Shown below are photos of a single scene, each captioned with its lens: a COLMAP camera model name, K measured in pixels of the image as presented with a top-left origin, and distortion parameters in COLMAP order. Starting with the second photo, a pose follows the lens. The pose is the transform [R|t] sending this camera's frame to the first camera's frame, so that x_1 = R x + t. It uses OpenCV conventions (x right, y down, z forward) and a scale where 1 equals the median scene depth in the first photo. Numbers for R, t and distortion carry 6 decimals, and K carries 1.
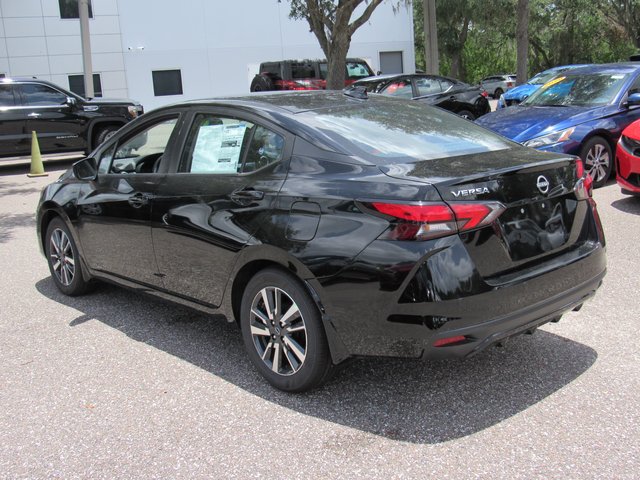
lens RADIAL K [[709.5, 0, 320.7], [0, 709.5, 239.5], [0, 0, 1]] dist [-0.025652, 0.000000]
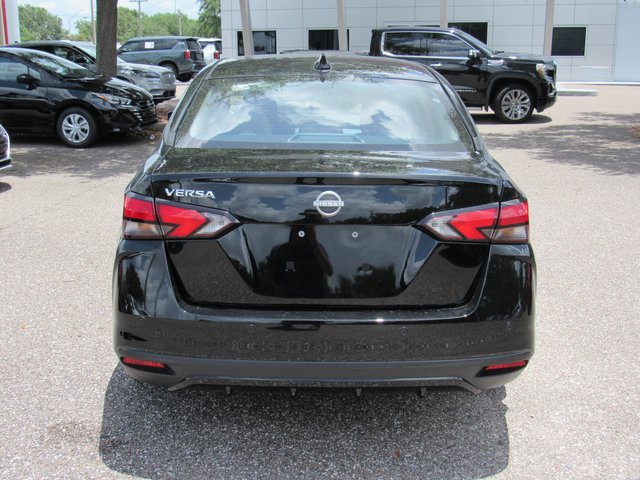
lens RADIAL K [[752.0, 0, 320.0], [0, 752.0, 240.0], [0, 0, 1]] dist [-0.052635, 0.000000]
pose [[0.753969, 0.215037, -0.620718, 0.750223], [-0.183084, 0.976251, 0.115818, -0.122963], [0.630881, 0.026320, 0.775433, 0.384123]]
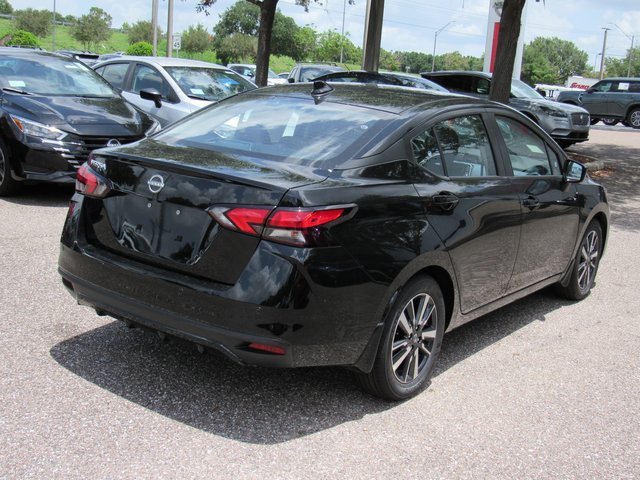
lens RADIAL K [[814.5, 0, 319.5], [0, 814.5, 240.1], [0, 0, 1]] dist [-0.057467, 0.000000]
pose [[0.202503, 0.269783, -0.941387, 1.339996], [-0.288292, 0.935127, 0.205974, -0.282155], [0.935885, 0.229684, 0.267143, 0.886869]]
